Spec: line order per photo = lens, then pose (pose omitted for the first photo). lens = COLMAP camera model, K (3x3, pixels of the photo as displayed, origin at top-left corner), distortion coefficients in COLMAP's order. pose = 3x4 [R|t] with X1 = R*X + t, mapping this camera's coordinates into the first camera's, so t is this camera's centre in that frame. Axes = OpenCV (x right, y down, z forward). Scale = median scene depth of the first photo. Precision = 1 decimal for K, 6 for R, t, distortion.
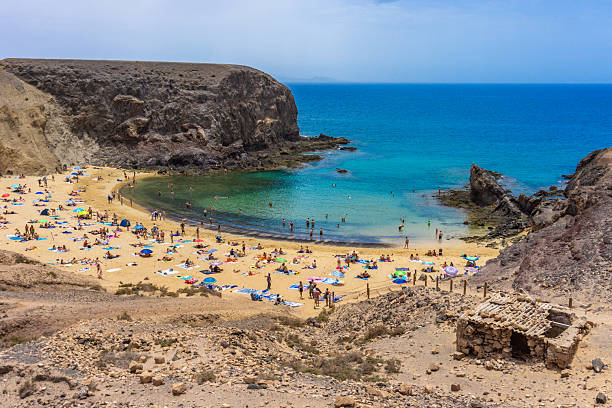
lens RADIAL K [[574.5, 0, 306.0], [0, 574.5, 204.0], [0, 0, 1]] dist [-0.000480, 0.005356]
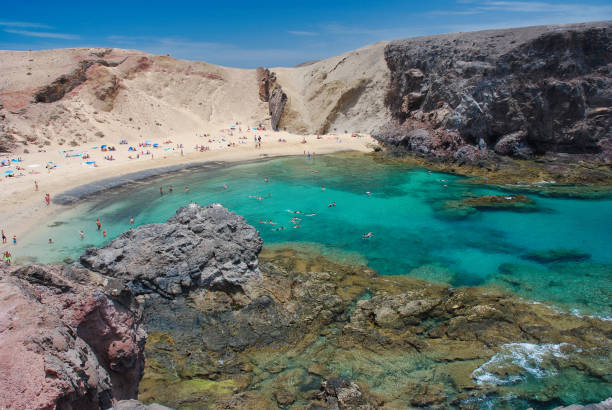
lens RADIAL K [[480.7, 0, 306.0], [0, 480.7, 205.0], [0, 0, 1]] dist [-0.162852, 0.170269]
pose [[0.138123, 0.250318, -0.958261, 0.457358], [-0.186826, 0.956750, 0.222994, -0.113236], [0.972635, 0.148227, 0.178915, 0.714007]]
